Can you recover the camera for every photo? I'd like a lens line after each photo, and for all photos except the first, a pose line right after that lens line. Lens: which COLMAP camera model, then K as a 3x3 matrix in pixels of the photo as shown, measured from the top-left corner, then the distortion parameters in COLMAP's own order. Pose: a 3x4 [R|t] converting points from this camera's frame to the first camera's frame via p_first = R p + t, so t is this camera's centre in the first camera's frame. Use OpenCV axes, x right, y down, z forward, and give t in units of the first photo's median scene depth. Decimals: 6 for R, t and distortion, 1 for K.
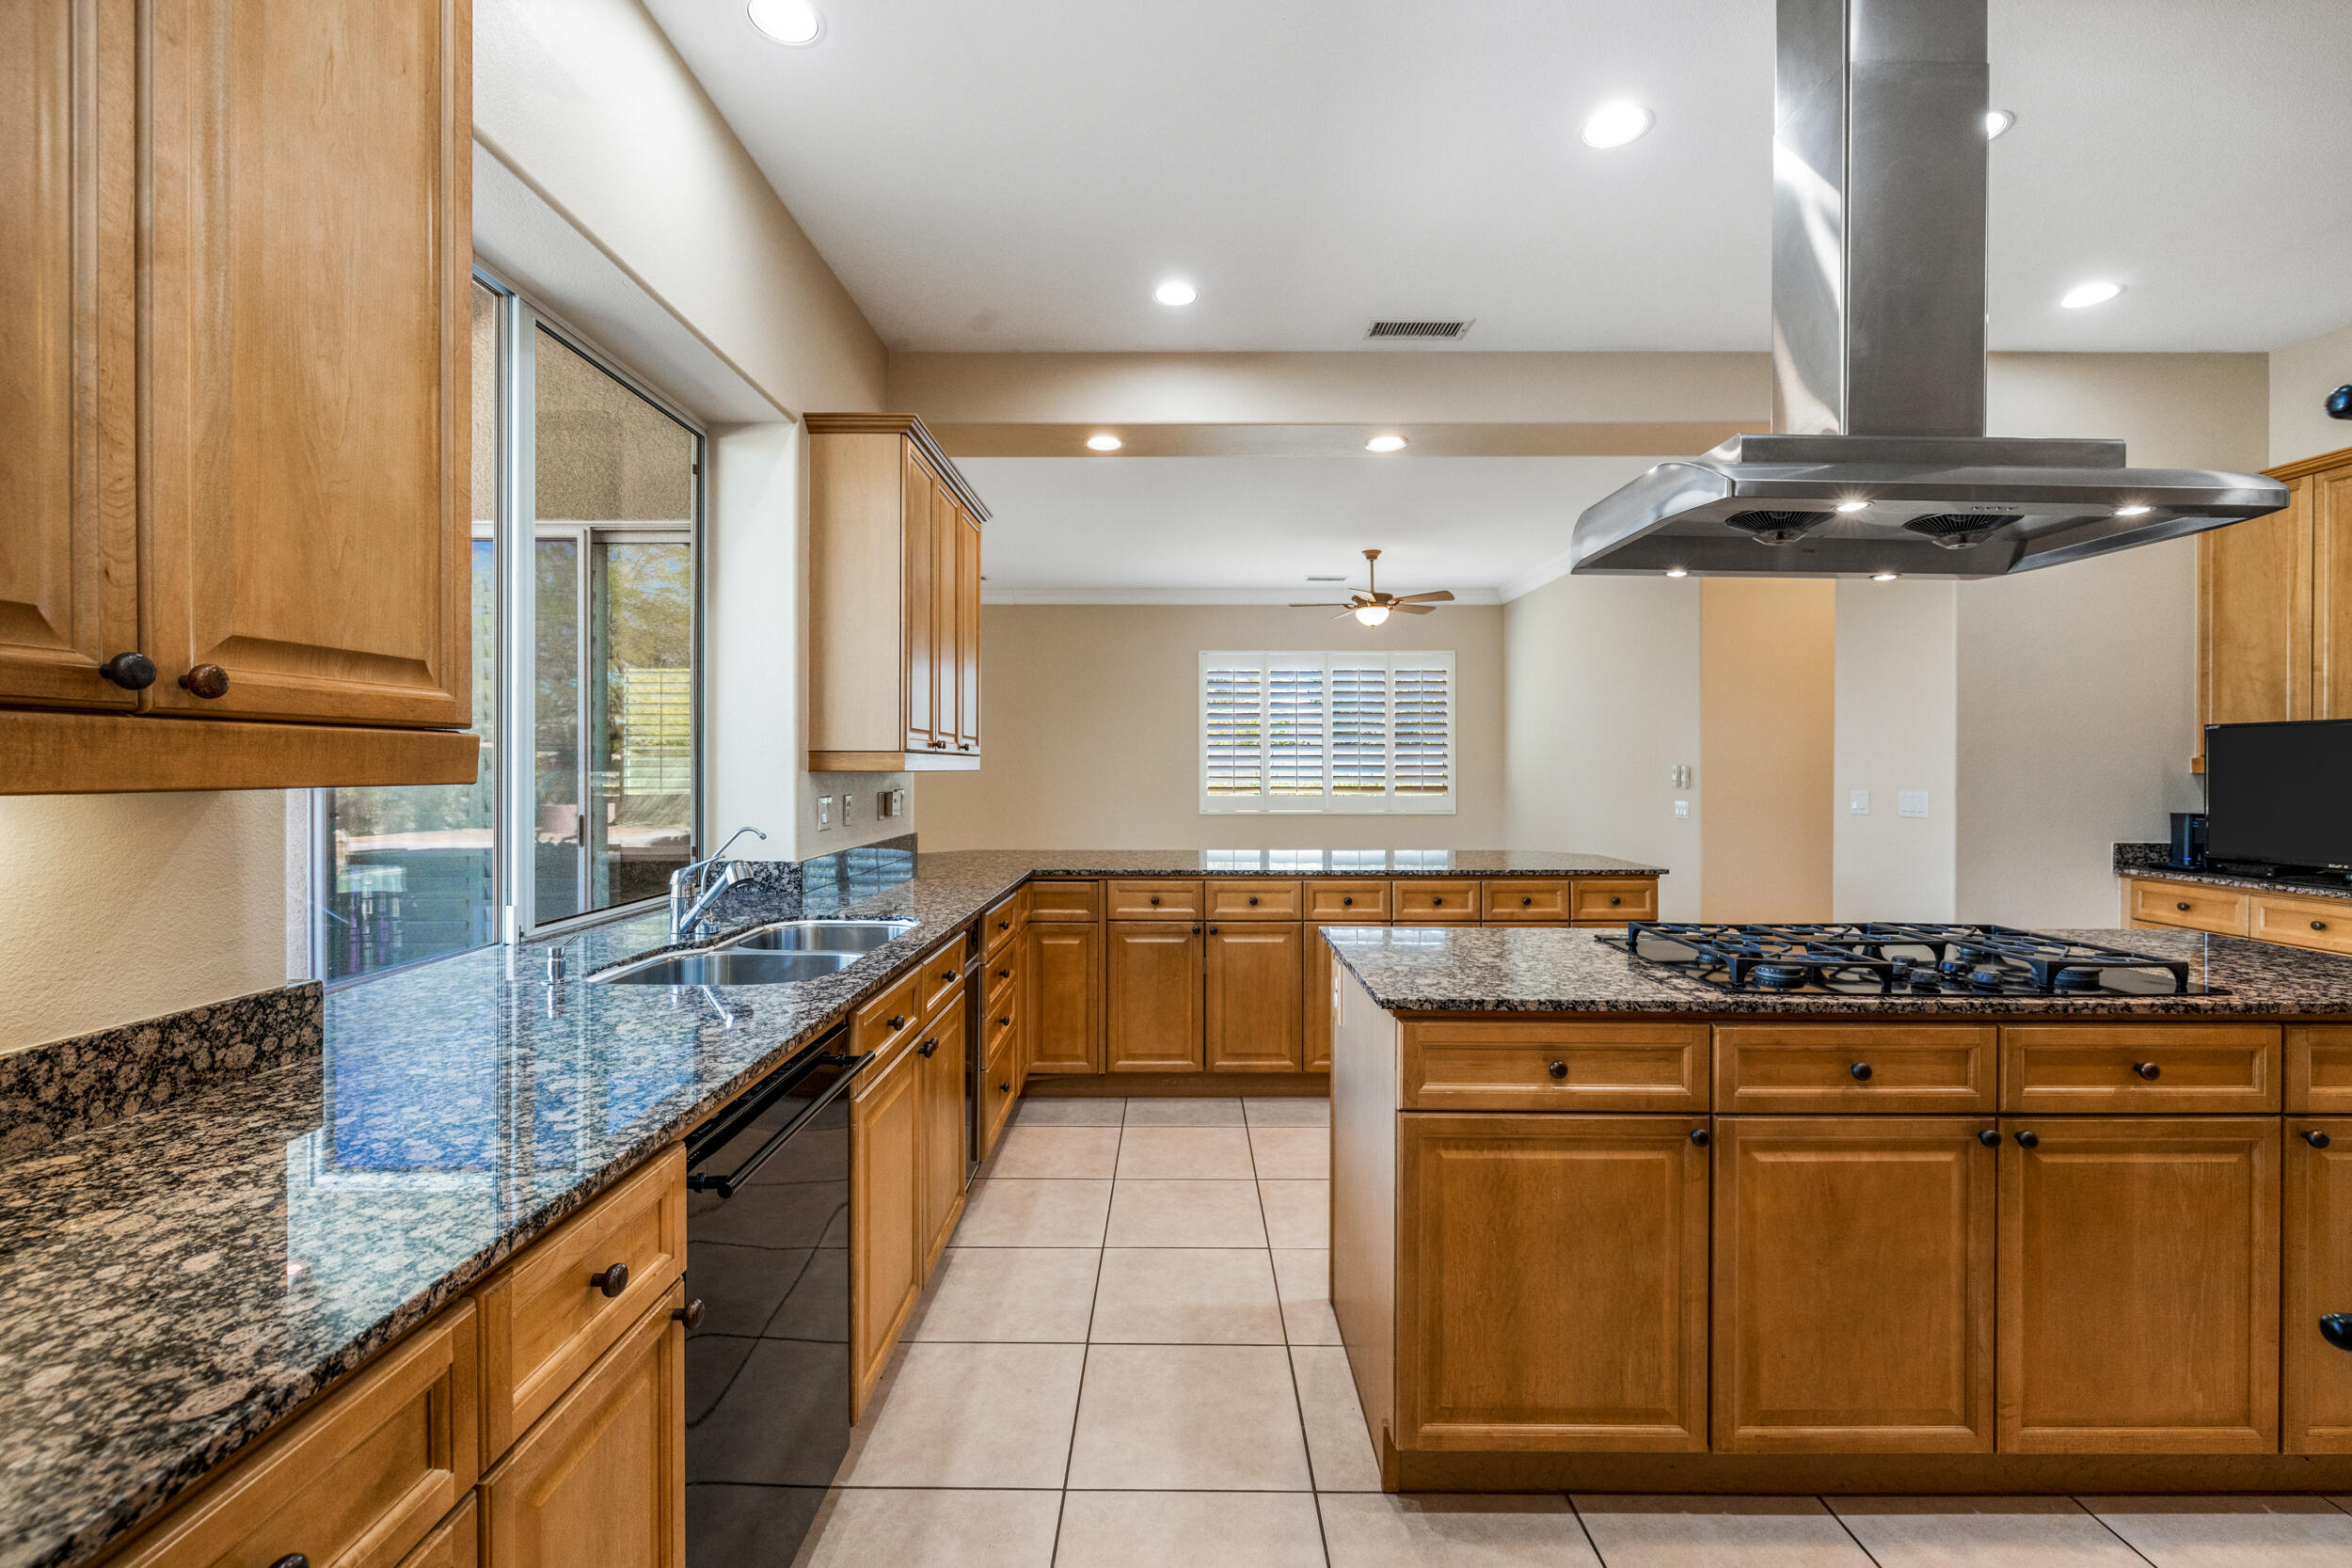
lens RADIAL K [[984.4, 0, 1175.8], [0, 984.4, 772.0], [0, 0, 1]] dist [-0.000910, -0.000276]
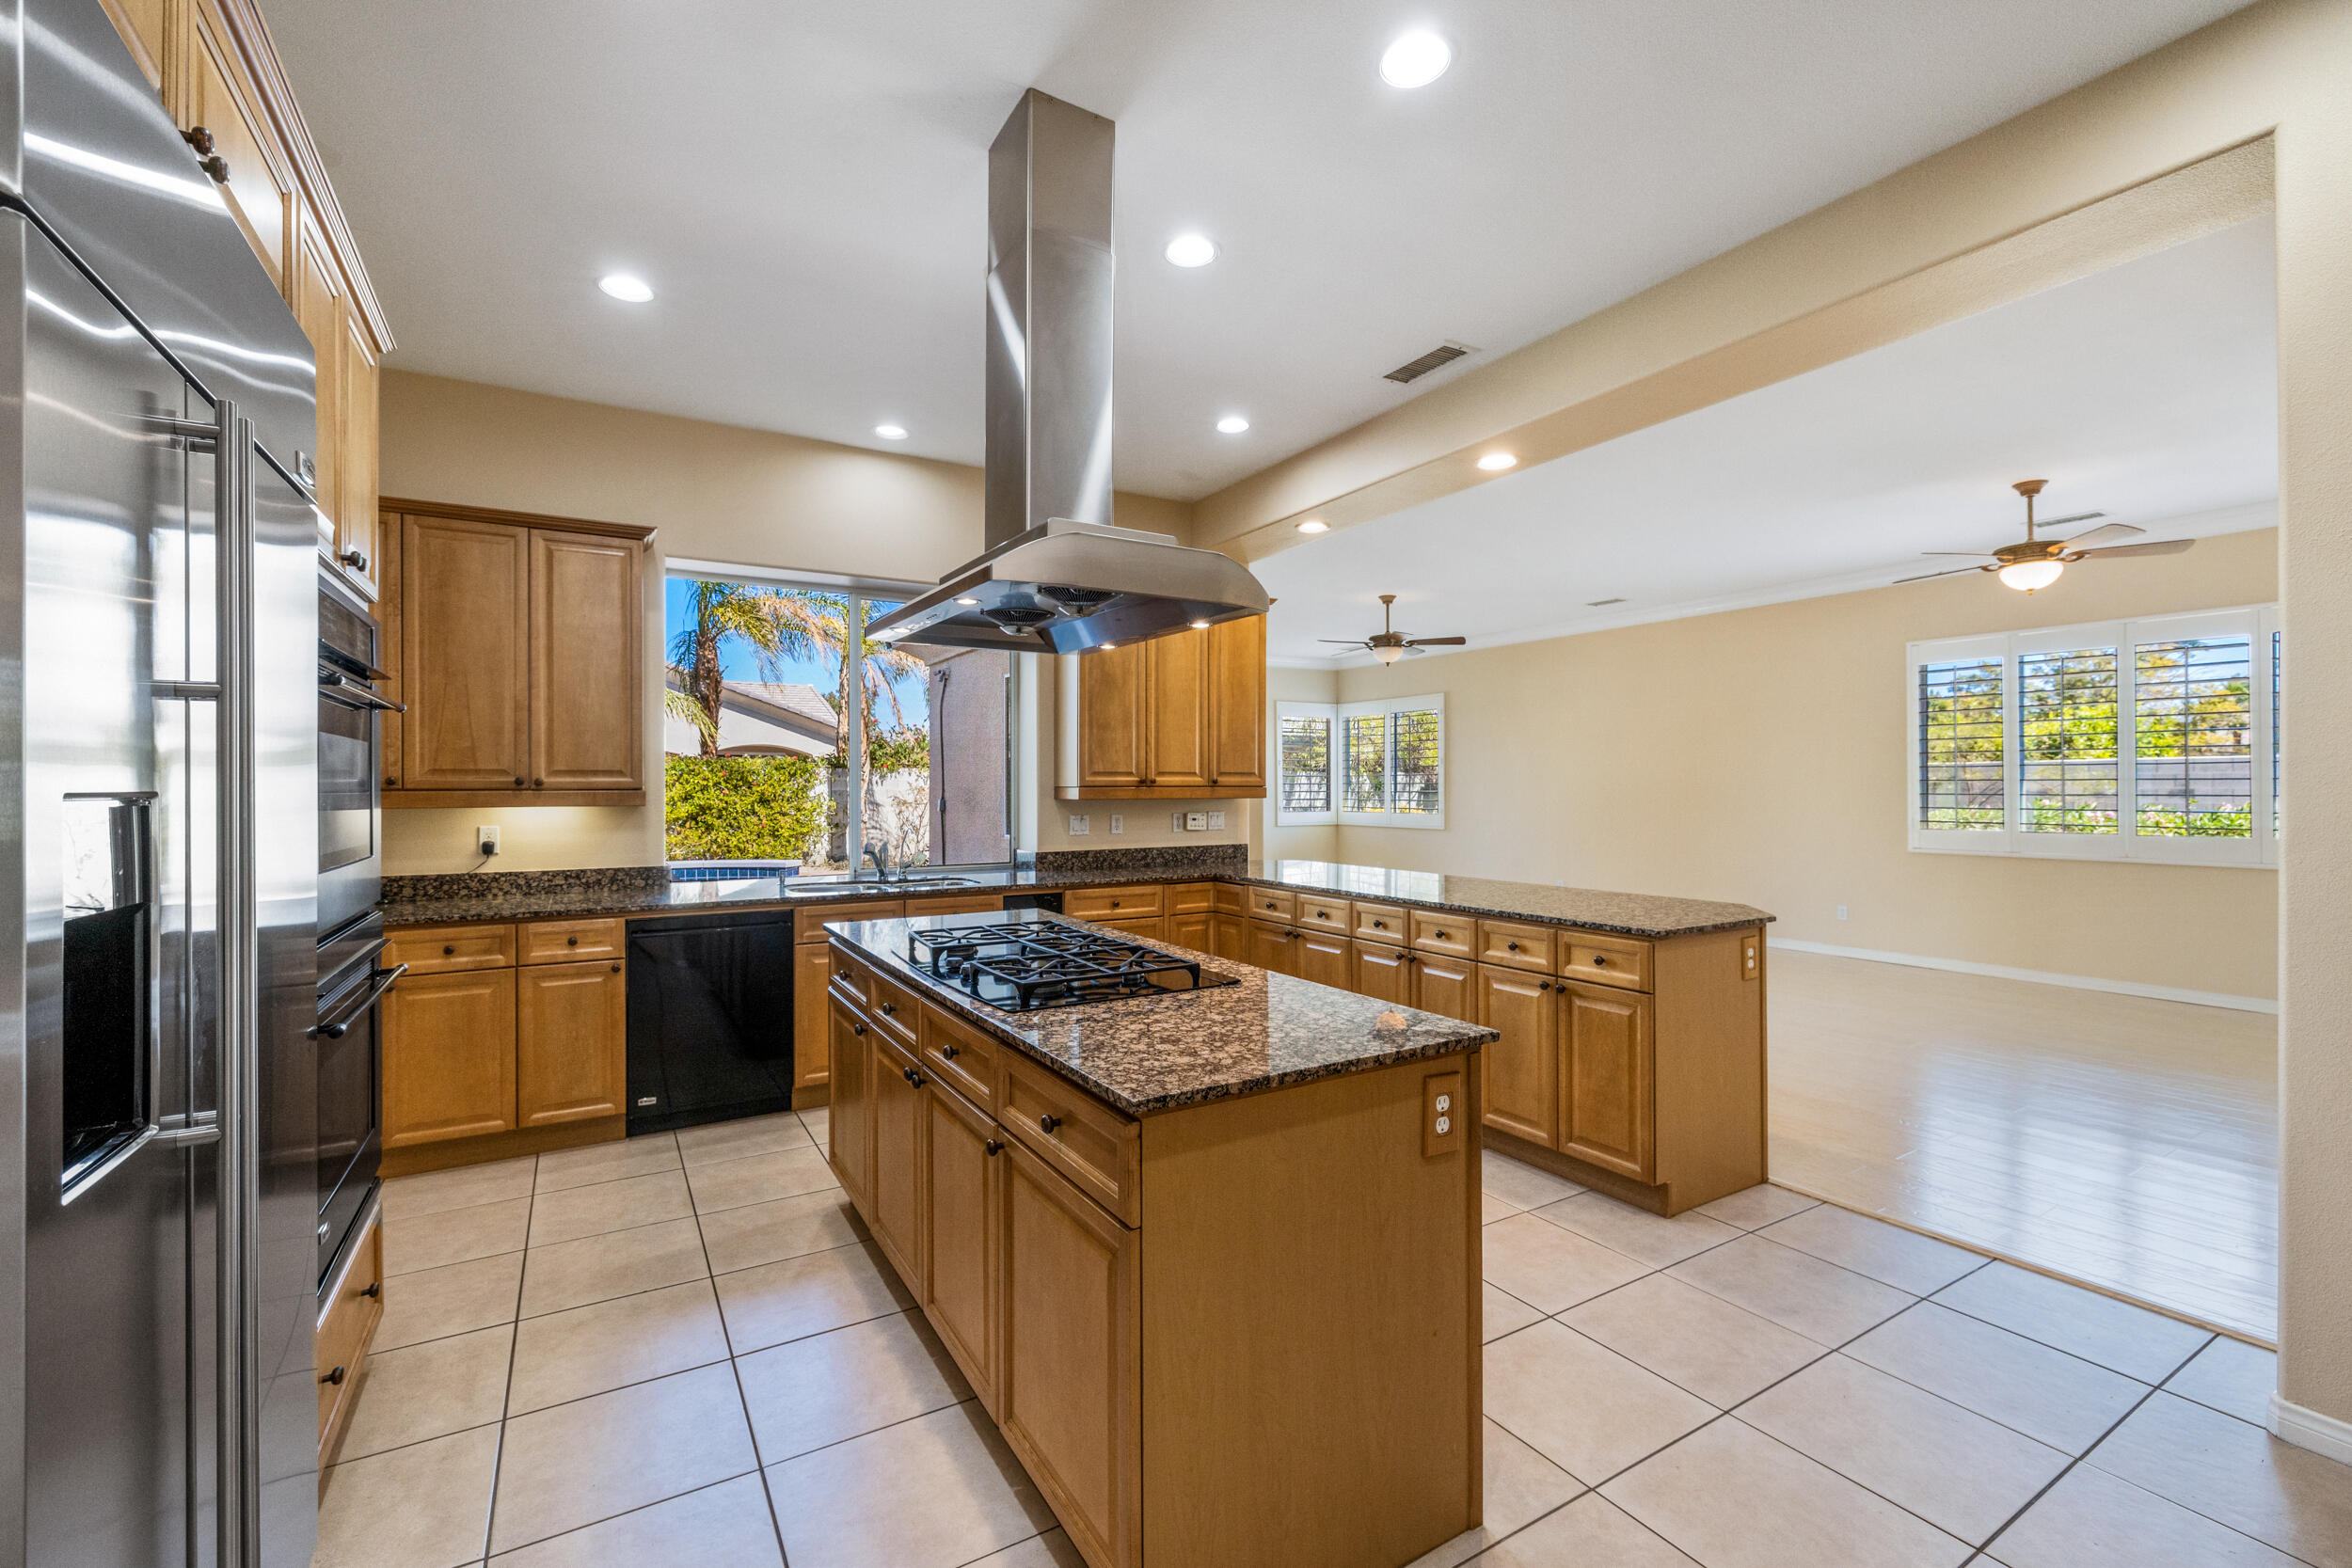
lens RADIAL K [[990.5, 0, 1185.2], [0, 990.5, 778.7], [0, 0, 1]] dist [0.001402, -0.000263]
pose [[0.521227, -0.010104, -0.853358, 0.979073], [-0.000177, 0.999929, -0.011948, -0.012704], [0.853418, 0.006378, 0.521188, 0.261989]]
